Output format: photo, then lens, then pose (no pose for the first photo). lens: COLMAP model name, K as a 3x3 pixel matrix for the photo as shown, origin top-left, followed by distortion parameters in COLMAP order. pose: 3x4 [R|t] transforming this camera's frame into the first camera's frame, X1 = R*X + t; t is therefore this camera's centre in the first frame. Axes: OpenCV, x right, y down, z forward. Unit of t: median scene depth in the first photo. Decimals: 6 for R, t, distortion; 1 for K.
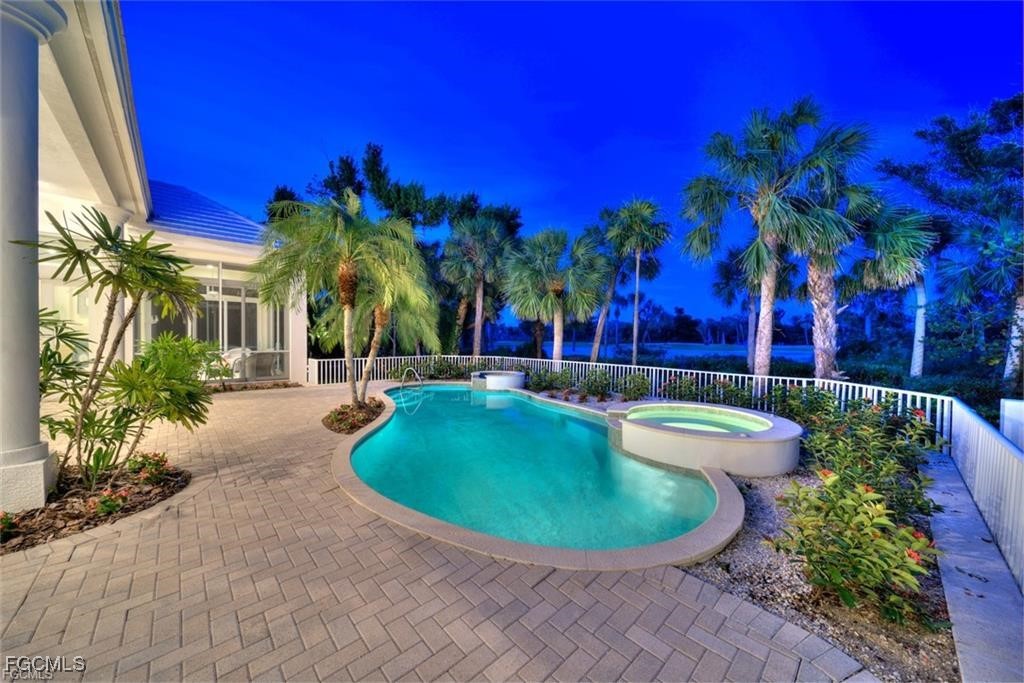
lens RADIAL K [[359.8, 0, 512.9], [0, 359.8, 348.9], [0, 0, 1]] dist [0.001855, -0.002557]
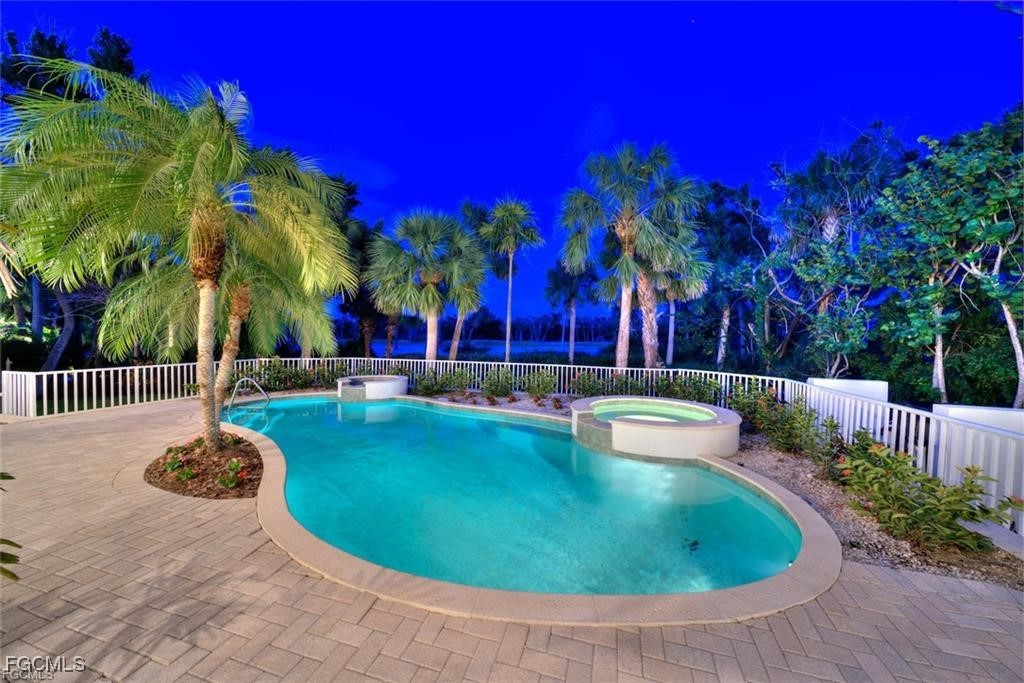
lens RADIAL K [[359.8, 0, 512.9], [0, 359.8, 348.9], [0, 0, 1]] dist [0.001855, -0.002557]
pose [[0.856570, -0.015461, 0.515799, -0.222686], [0.011257, 0.999873, 0.011276, -0.006395], [-0.515908, -0.003853, 0.856636, 0.151481]]
